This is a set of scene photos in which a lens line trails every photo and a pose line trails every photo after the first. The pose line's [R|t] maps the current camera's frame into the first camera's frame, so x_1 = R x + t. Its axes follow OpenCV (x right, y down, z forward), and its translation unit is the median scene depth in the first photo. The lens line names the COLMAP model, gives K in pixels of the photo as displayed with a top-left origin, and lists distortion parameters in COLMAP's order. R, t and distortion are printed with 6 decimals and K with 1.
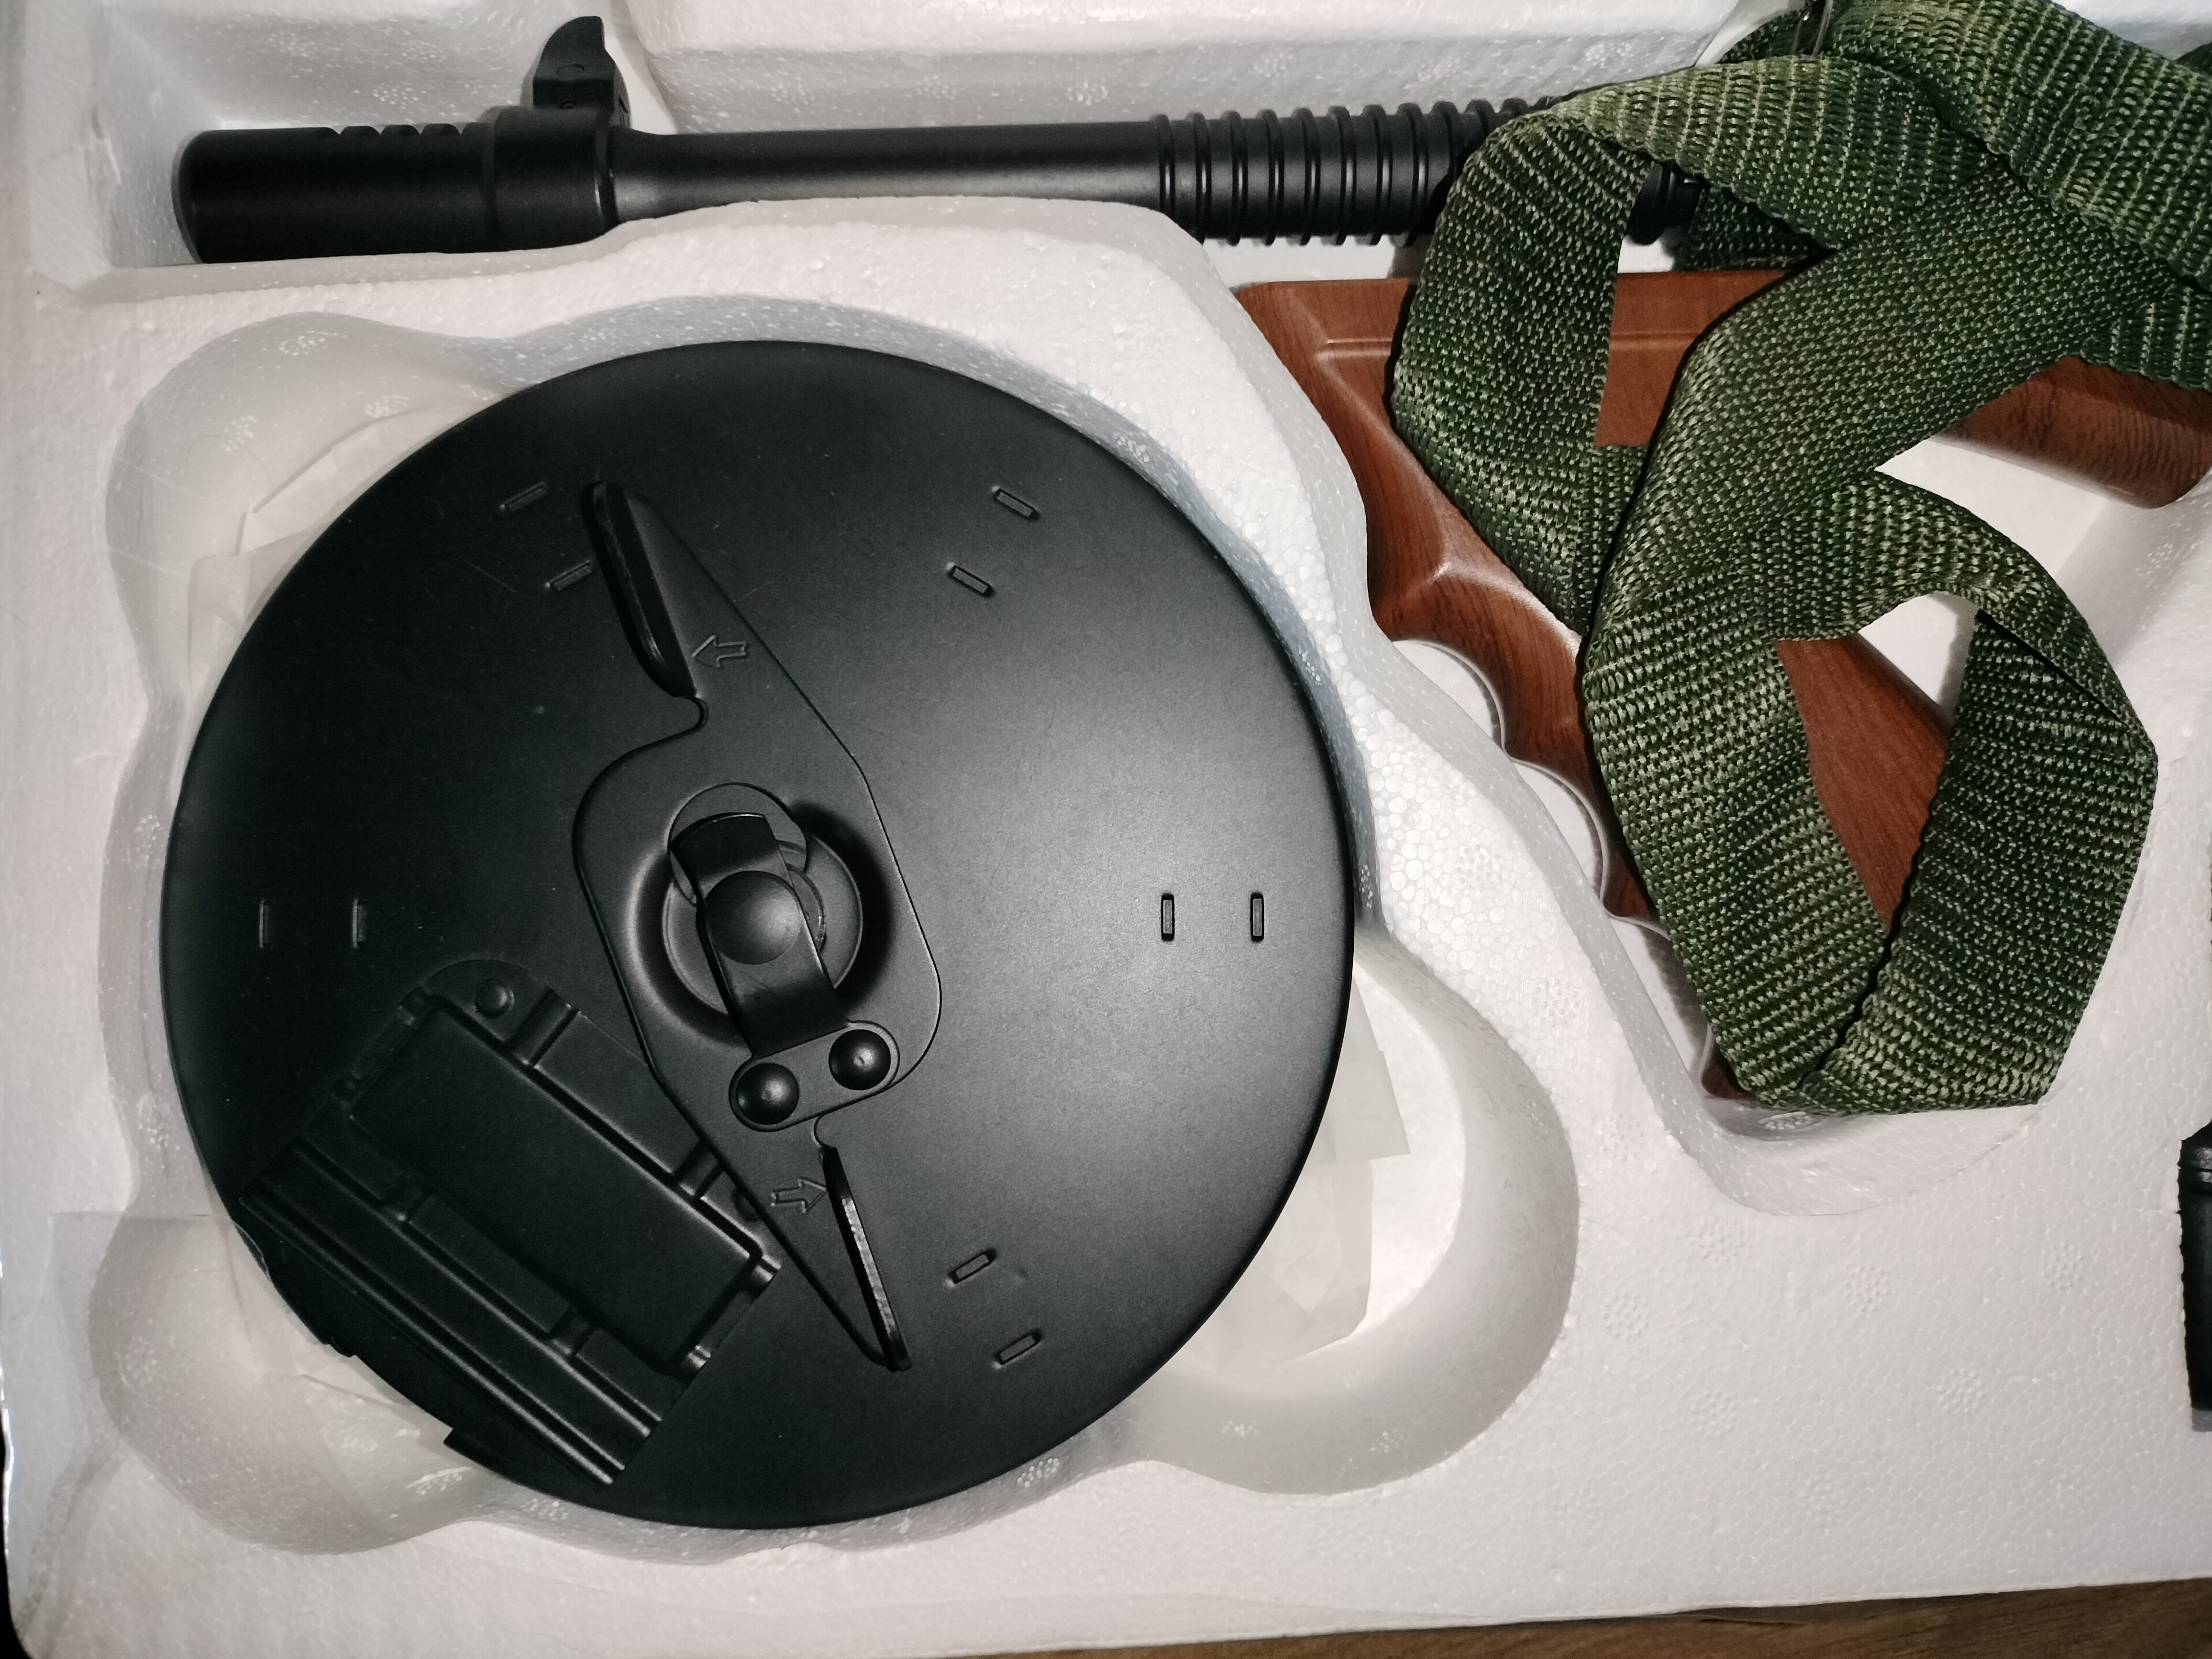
lens RADIAL K [[1682.7, 0, 1117.1], [0, 1682.7, 840.2], [0, 0, 1]] dist [-0.009317, -0.010602]
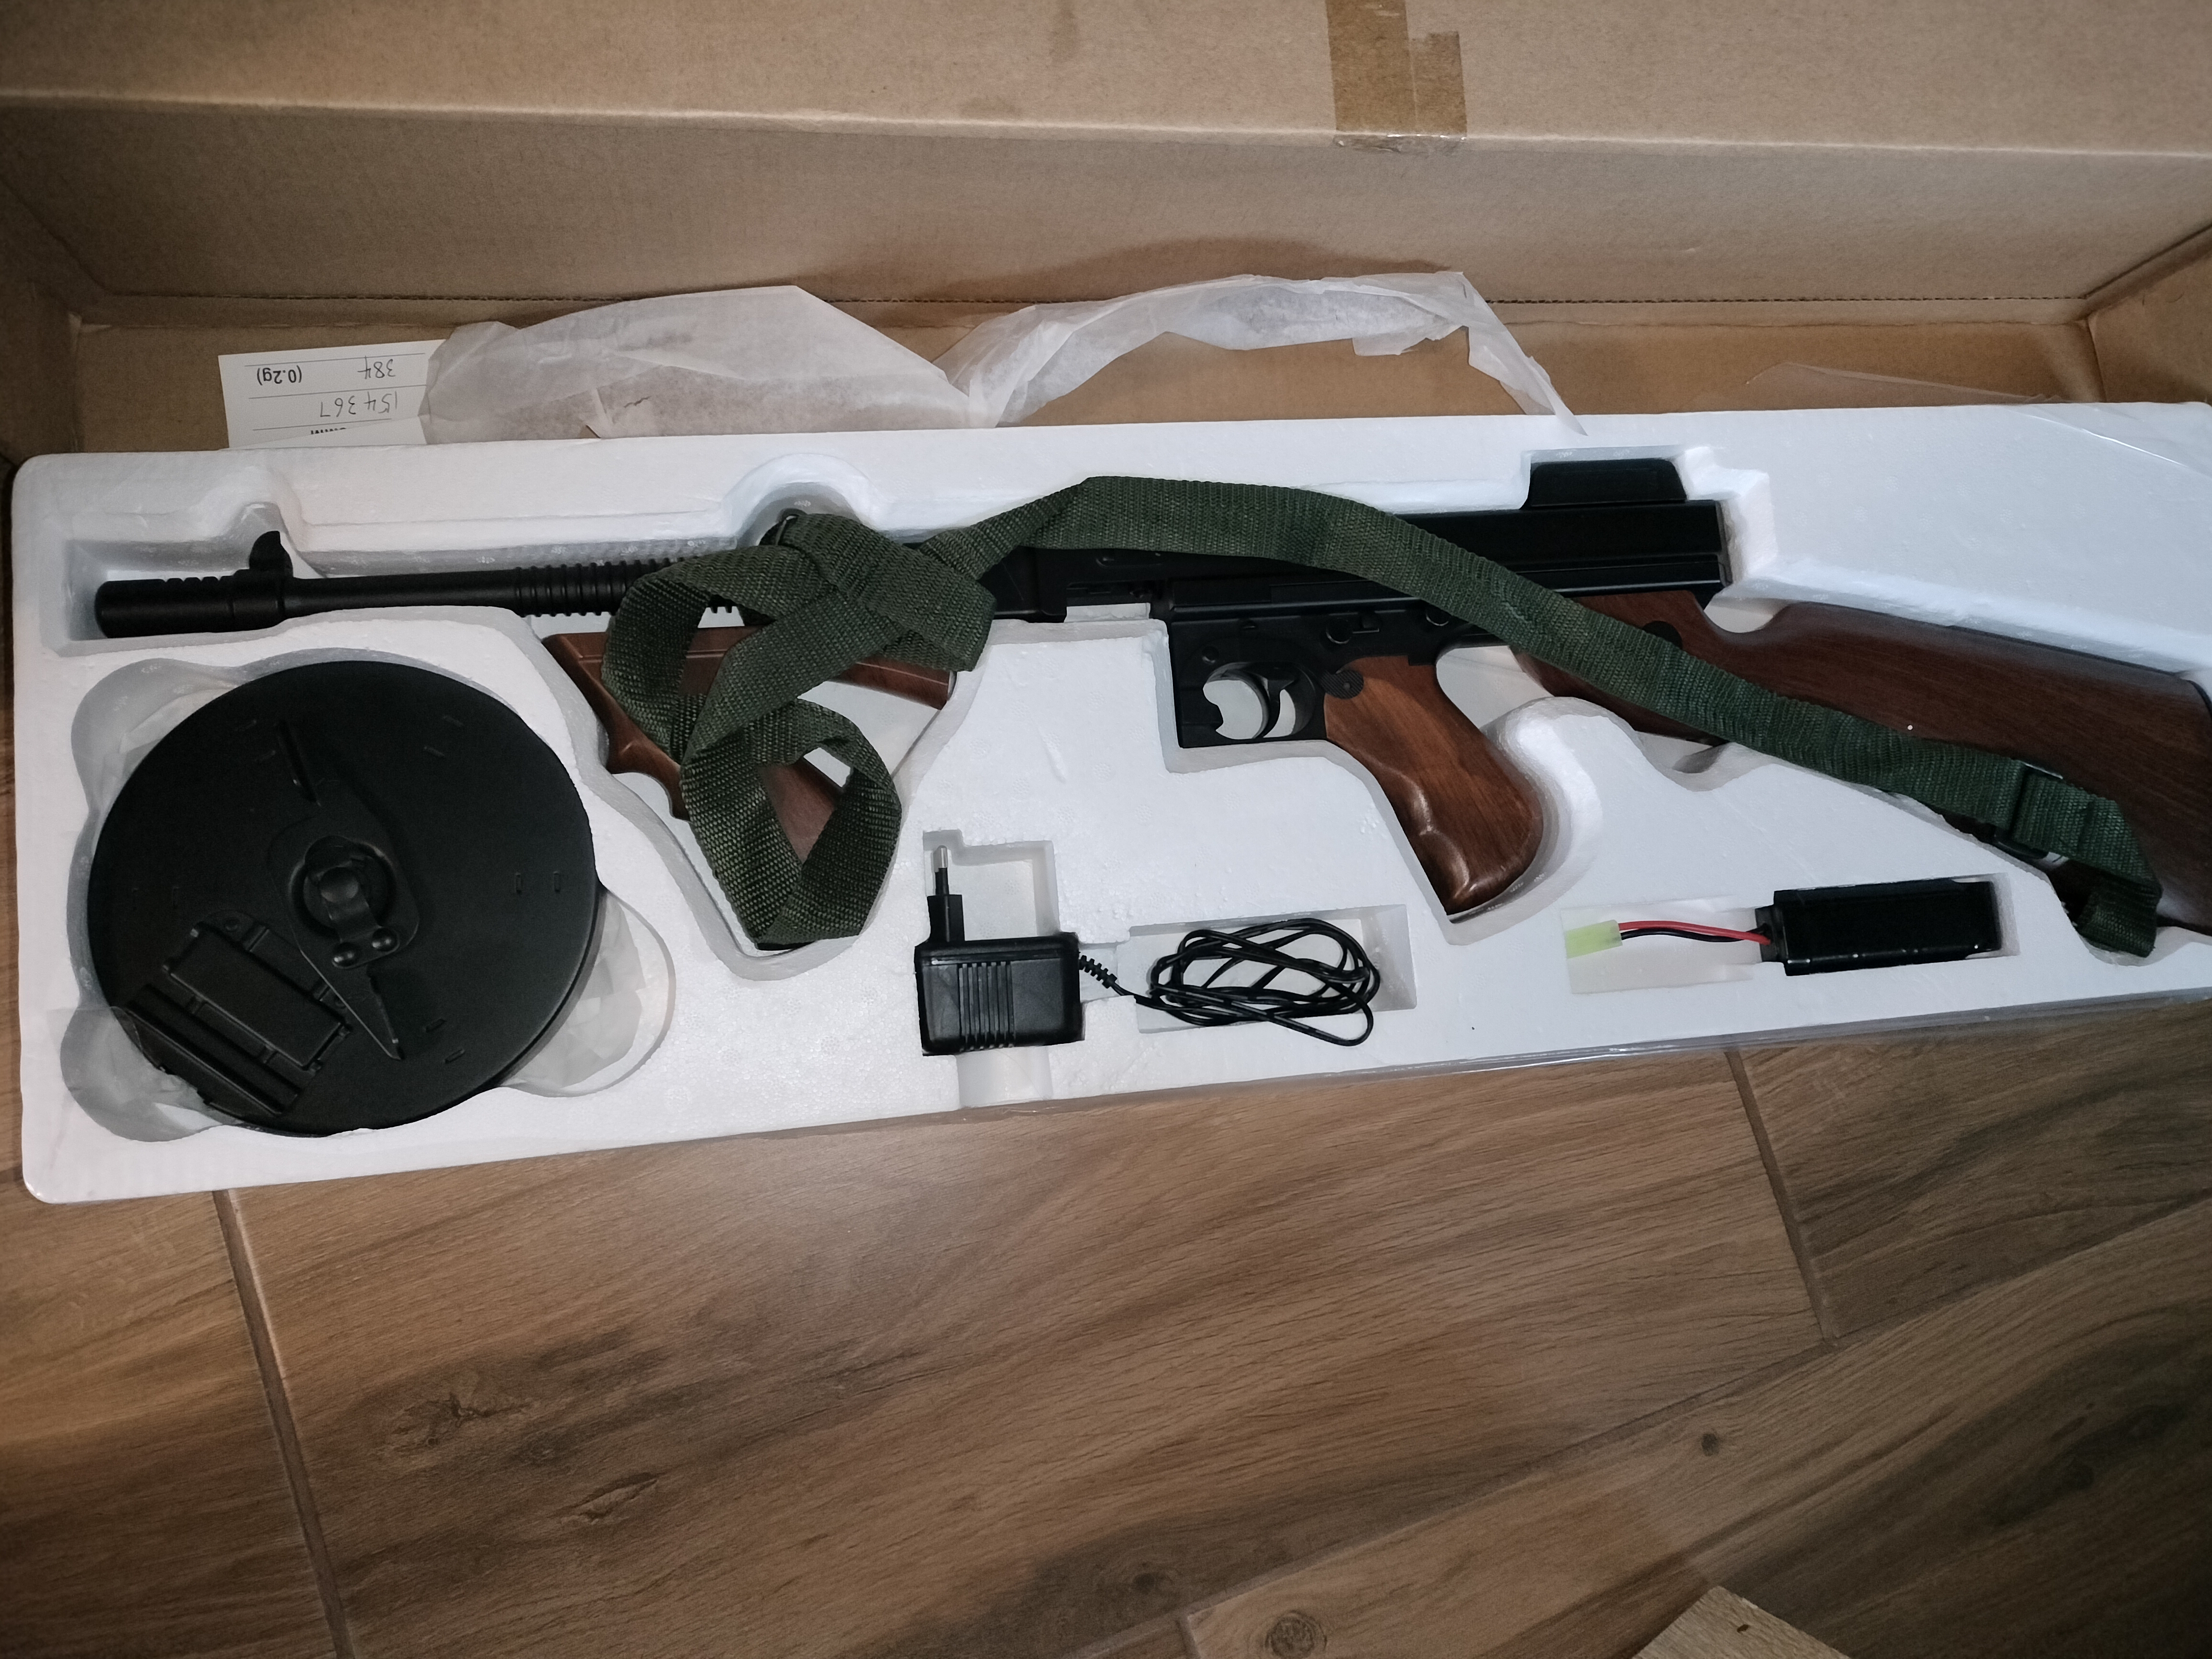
lens RADIAL K [[1682.7, 0, 1117.1], [0, 1682.7, 840.2], [0, 0, 1]] dist [-0.009317, -0.010602]
pose [[0.986770, -0.040163, 0.157075, 0.525065], [0.059151, 0.991233, -0.118146, 0.332892], [-0.150952, 0.125874, 0.980494, -1.610217]]
